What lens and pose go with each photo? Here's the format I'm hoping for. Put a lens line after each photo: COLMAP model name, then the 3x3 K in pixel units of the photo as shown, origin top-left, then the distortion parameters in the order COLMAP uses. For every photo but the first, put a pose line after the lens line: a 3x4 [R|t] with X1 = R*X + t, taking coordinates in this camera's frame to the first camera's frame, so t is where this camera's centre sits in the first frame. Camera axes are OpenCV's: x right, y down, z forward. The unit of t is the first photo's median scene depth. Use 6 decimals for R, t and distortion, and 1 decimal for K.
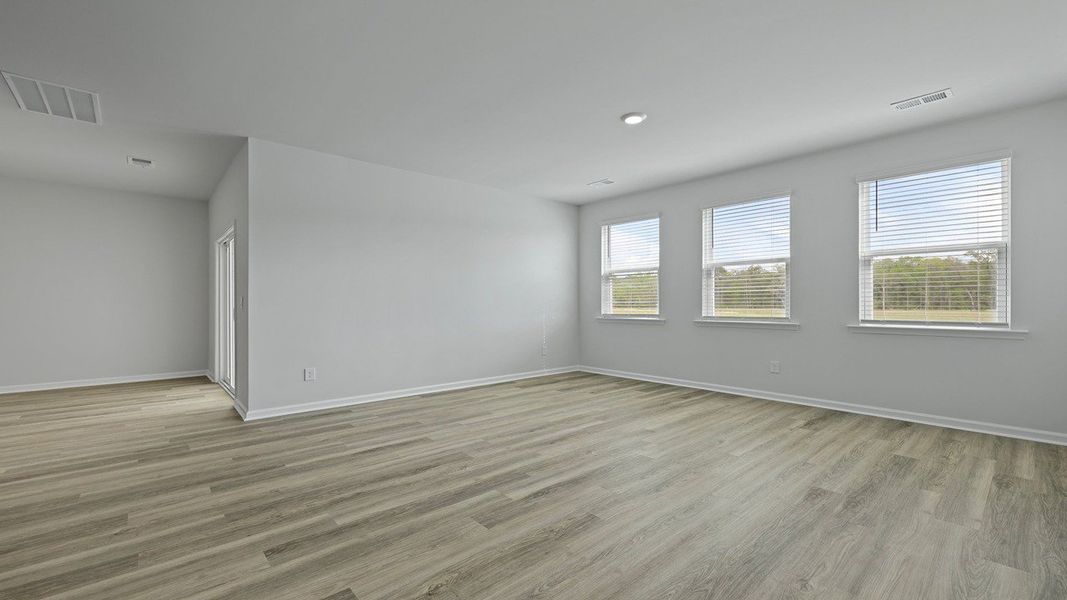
lens RADIAL K [[449.9, 0, 526.8], [0, 449.9, 303.3], [0, 0, 1]] dist [0.003705, 0.000076]
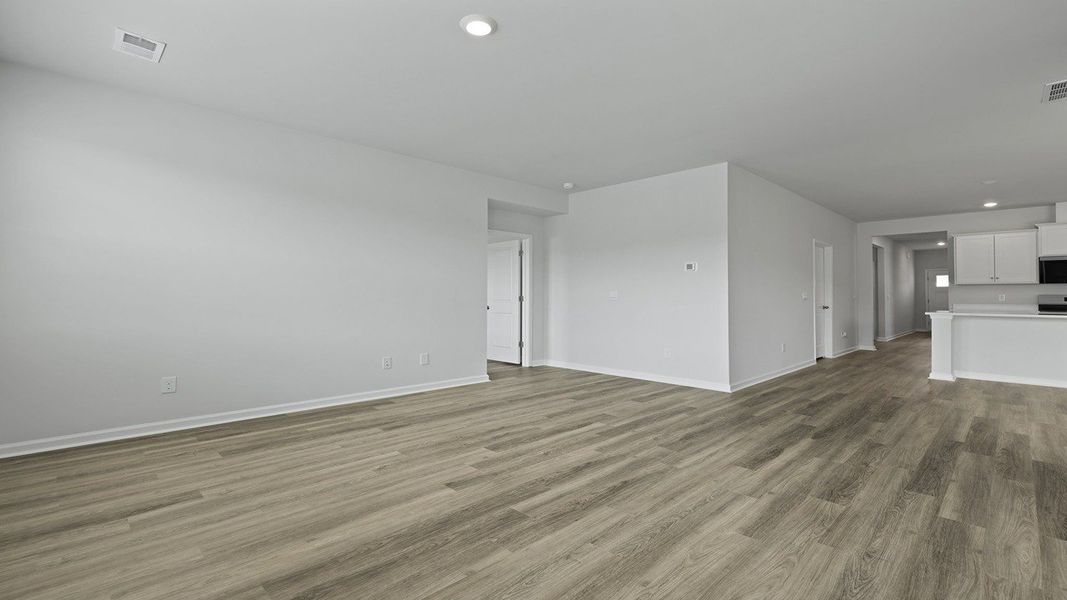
lens RADIAL K [[449.9, 0, 533.5], [0, 449.9, 295.7], [0, 0, 1]] dist [0.003705, 0.000076]
pose [[-0.997974, -0.001963, -0.063589, 0.219212], [-0.001647, 0.999986, -0.005022, 0.002779], [0.063598, -0.004907, -0.997964, 1.885900]]
